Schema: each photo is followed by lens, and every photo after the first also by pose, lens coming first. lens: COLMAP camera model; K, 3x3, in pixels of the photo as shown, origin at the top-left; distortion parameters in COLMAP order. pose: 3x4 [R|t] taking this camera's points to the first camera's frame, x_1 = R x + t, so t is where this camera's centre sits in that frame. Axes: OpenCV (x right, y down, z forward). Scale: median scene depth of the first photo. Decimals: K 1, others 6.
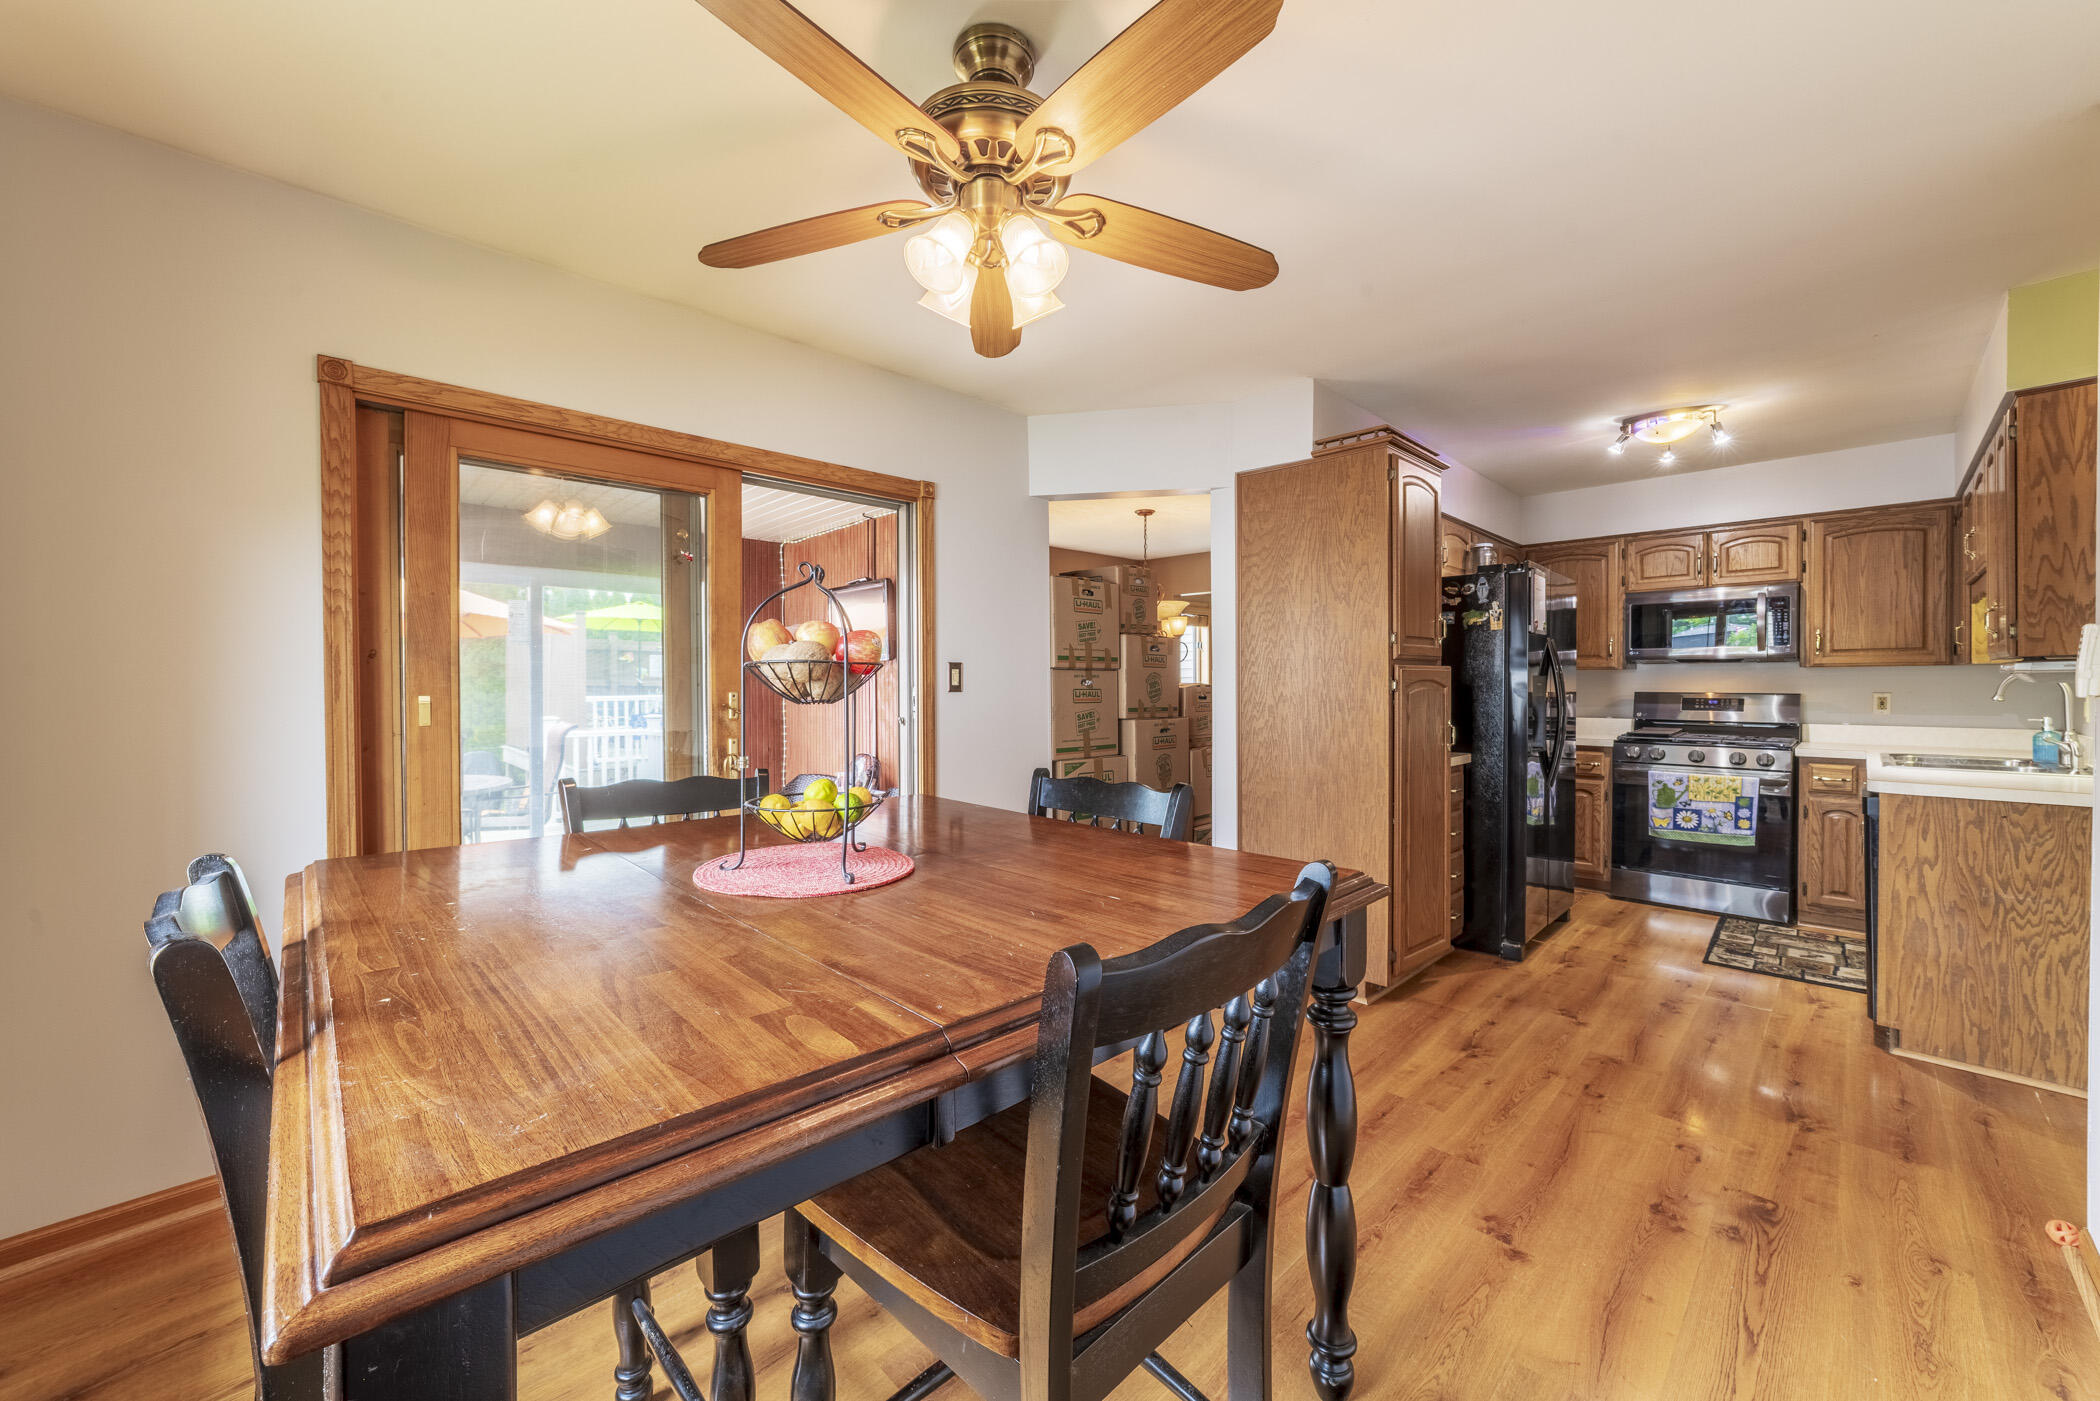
lens RADIAL K [[796.0, 0, 1052.1], [0, 796.0, 696.2], [0, 0, 1]] dist [-0.019096, 0.006535]
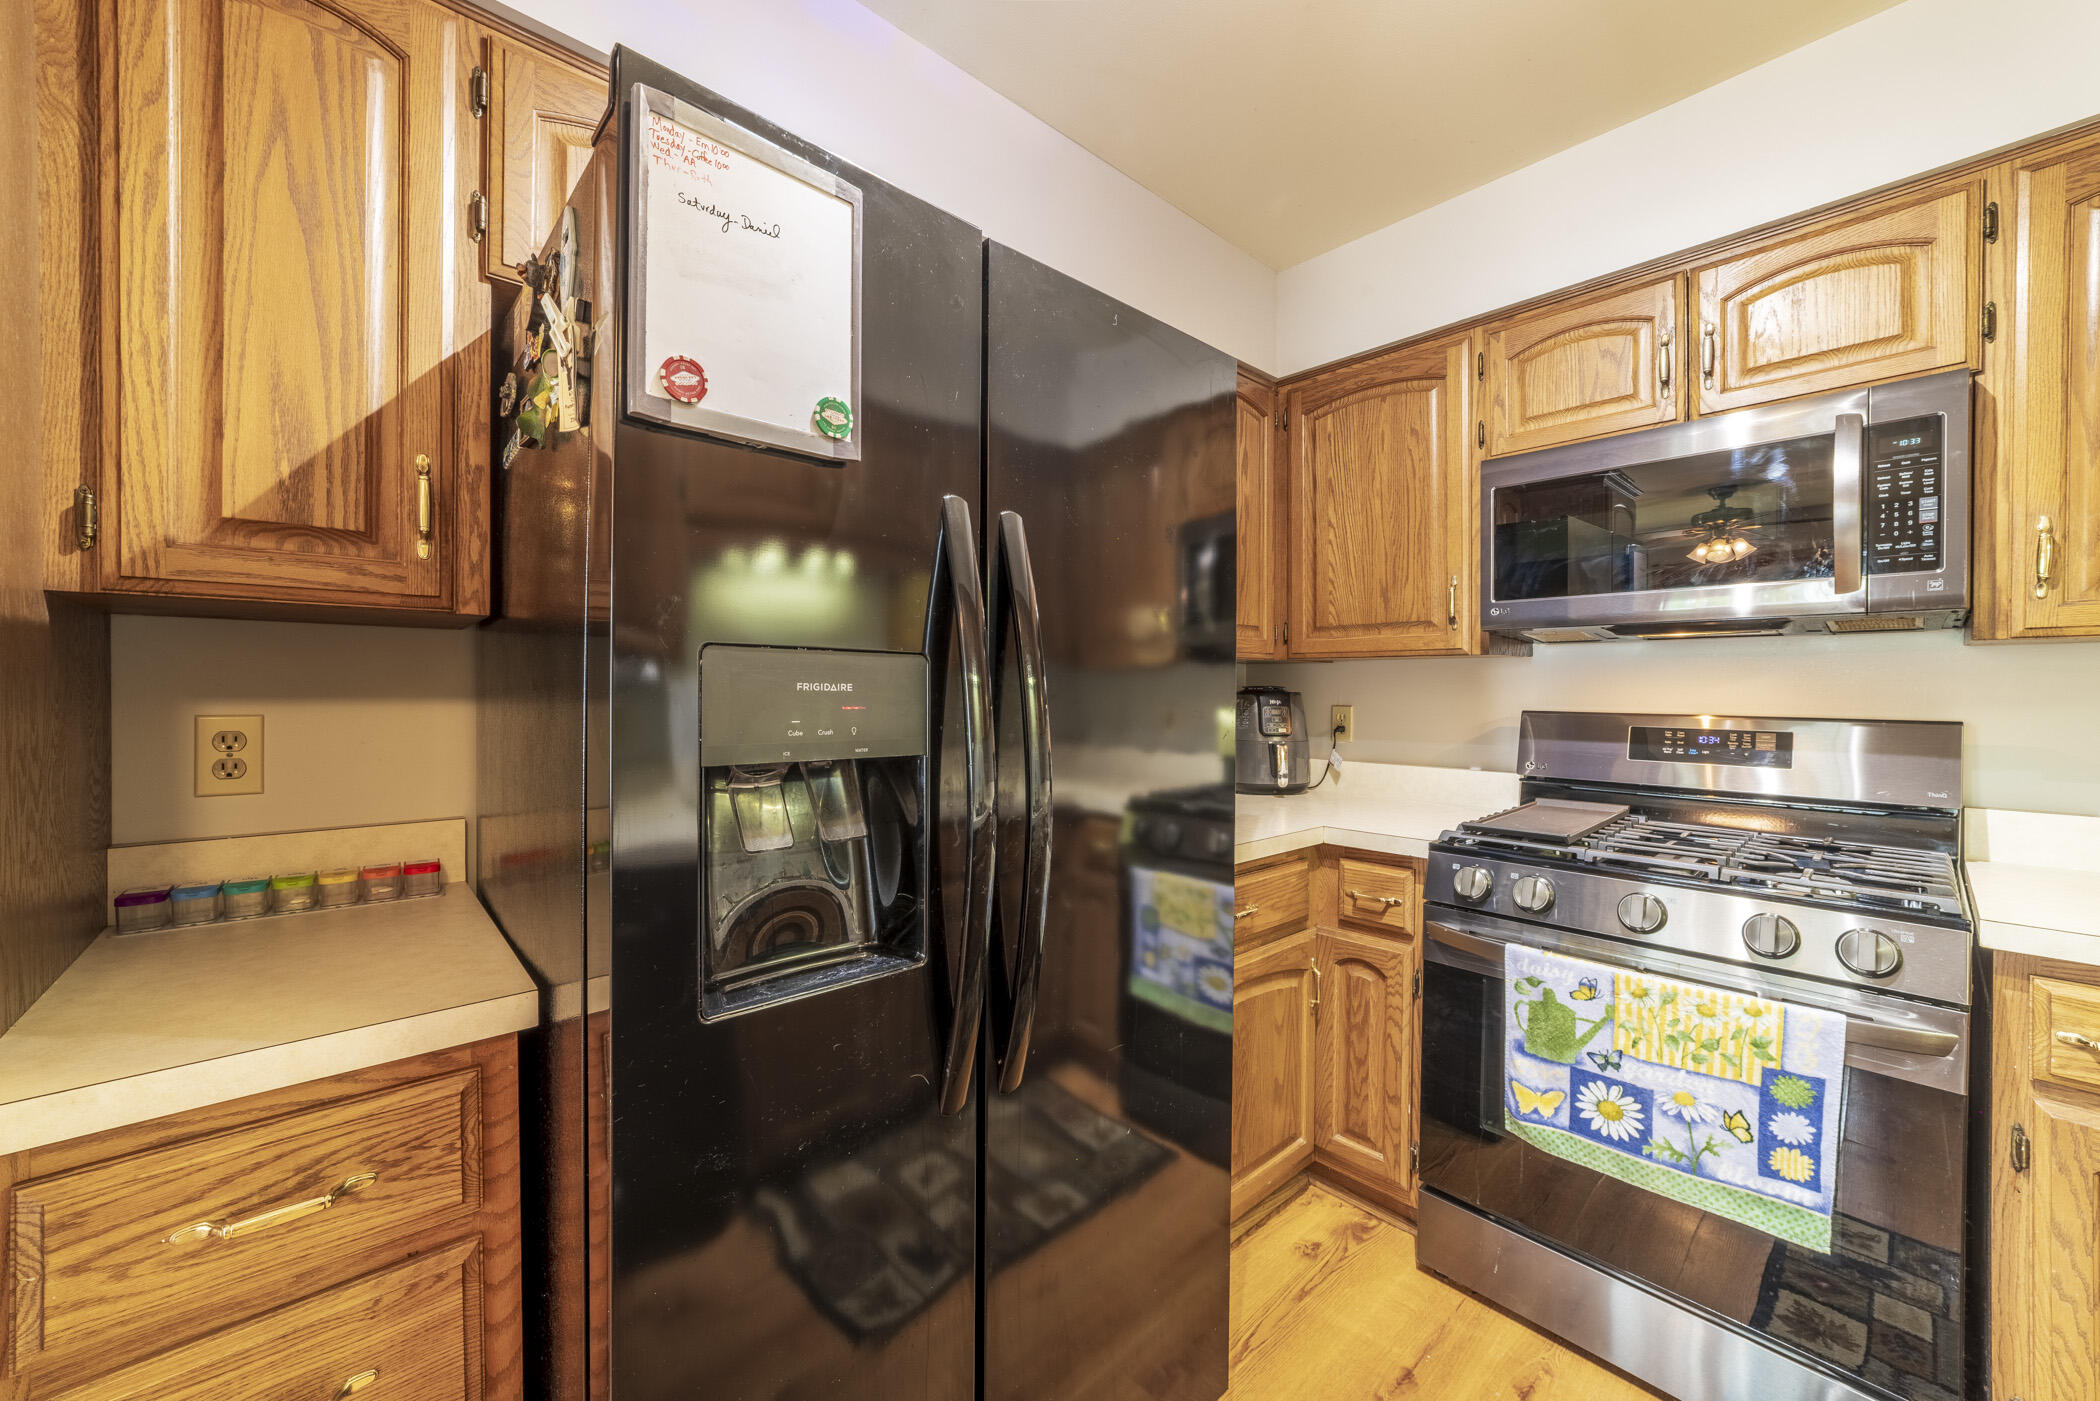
lens RADIAL K [[796.0, 0, 1054.6], [0, 796.0, 695.3], [0, 0, 1]] dist [-0.019096, 0.006535]
pose [[0.999371, 0.009259, -0.034218, 0.574486], [-0.009630, 0.999896, -0.010691, -0.007971], [0.034116, 0.011014, 0.999357, 0.652535]]
